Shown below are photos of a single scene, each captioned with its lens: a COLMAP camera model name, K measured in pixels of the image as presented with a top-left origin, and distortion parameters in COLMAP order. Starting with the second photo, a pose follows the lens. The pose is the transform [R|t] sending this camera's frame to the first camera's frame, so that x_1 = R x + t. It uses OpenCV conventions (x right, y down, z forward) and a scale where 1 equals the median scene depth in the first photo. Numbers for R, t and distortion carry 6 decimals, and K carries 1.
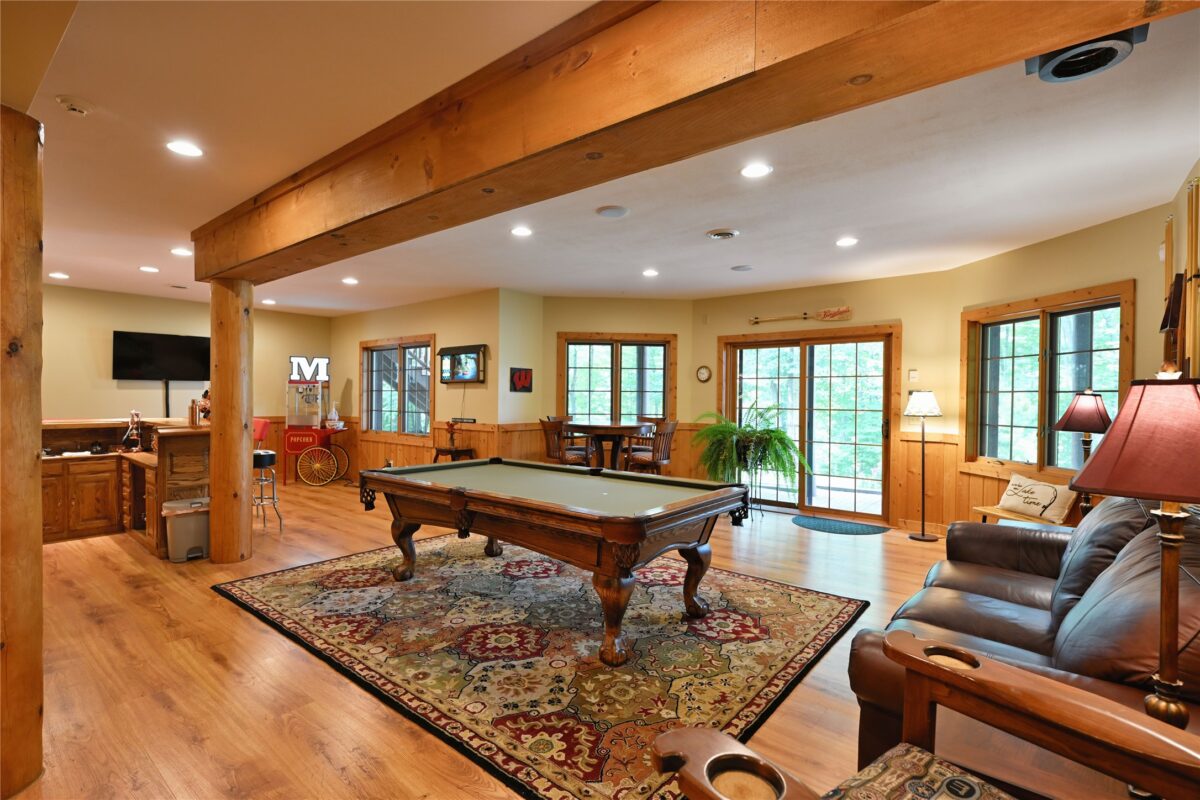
lens RADIAL K [[559.3, 0, 594.4], [0, 559.3, 402.0], [0, 0, 1]] dist [-0.000579, -0.000116]
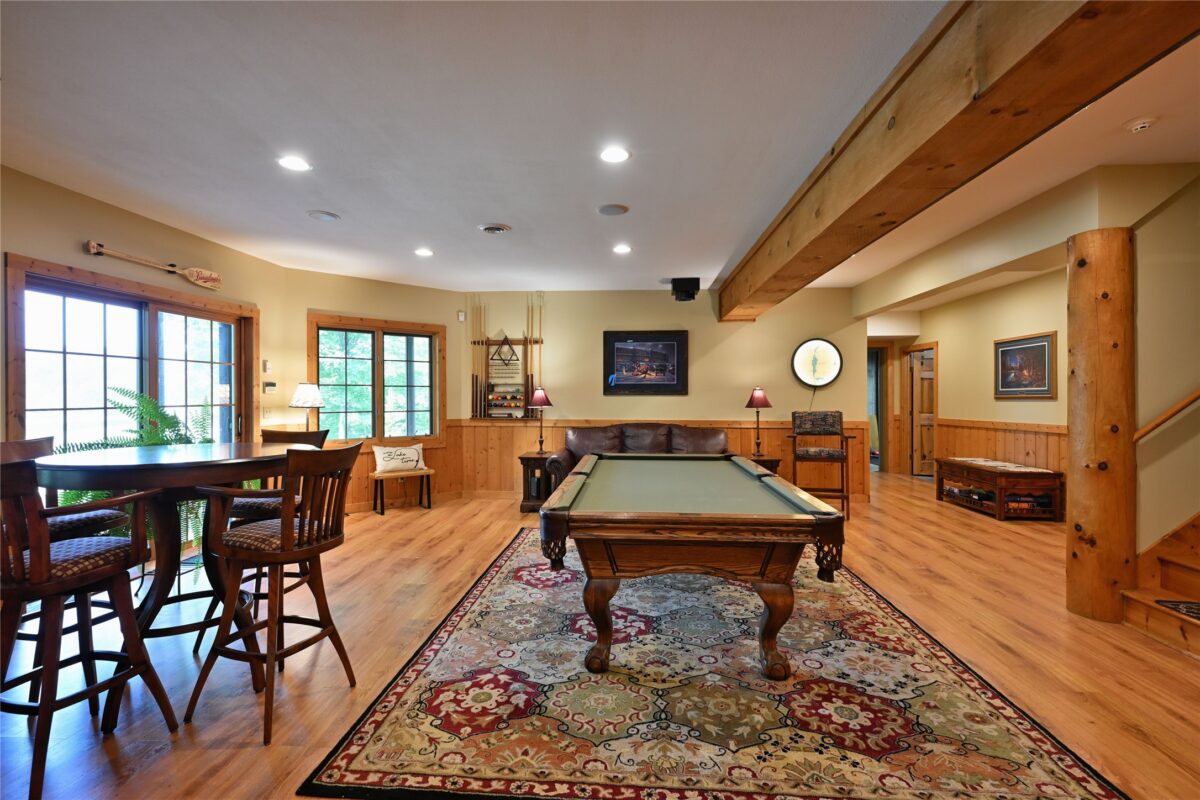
lens RADIAL K [[540.4, 0, 596.4], [0, 540.4, 396.0], [0, 0, 1]] dist [0.001888, 0.000240]
pose [[-0.579207, -0.010933, 0.815107, -0.863582], [0.001893, 0.999889, 0.014757, -0.016263], [-0.815178, 0.010090, -0.579122, 1.814671]]
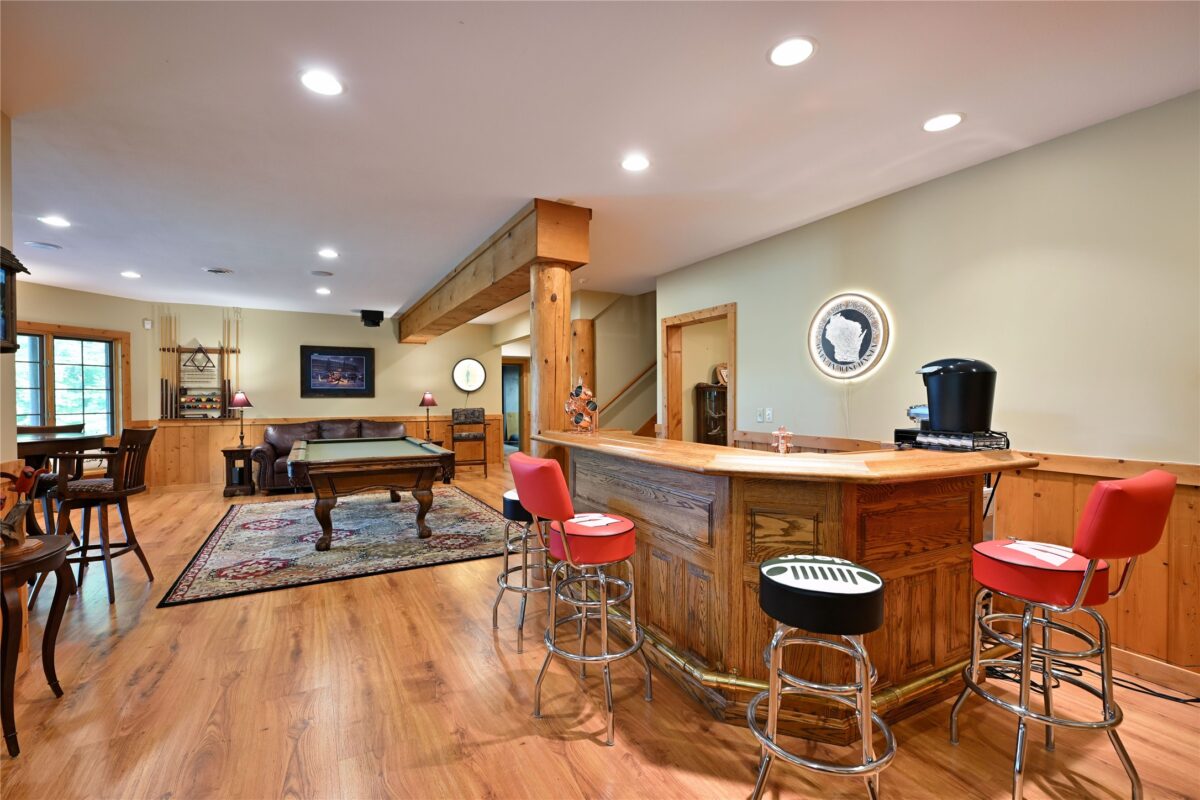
lens RADIAL K [[522.9, 0, 596.1], [0, 522.9, 402.1], [0, 0, 1]] dist [0.000222, 0.000077]
pose [[-0.928217, -0.009795, 0.371910, -1.368780], [-0.002436, 0.999792, 0.020251, -0.020943], [-0.372031, 0.017892, -0.928048, 2.333443]]
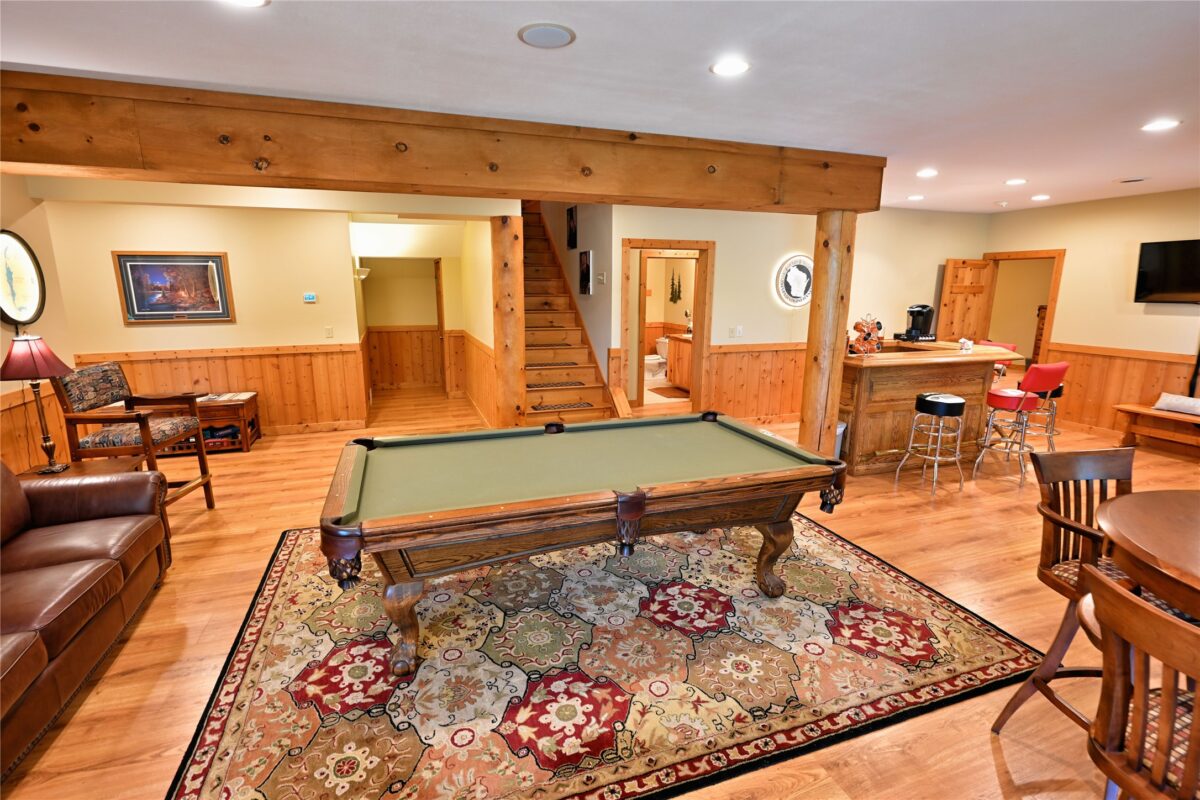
lens RADIAL K [[559.3, 0, 594.4], [0, 559.3, 402.0], [0, 0, 1]] dist [-0.000579, -0.000116]
pose [[-0.516320, 0.164723, -0.840404, 0.614575], [-0.016195, 0.979274, 0.201892, -0.106344], [0.856242, 0.117851, -0.502951, 1.551006]]
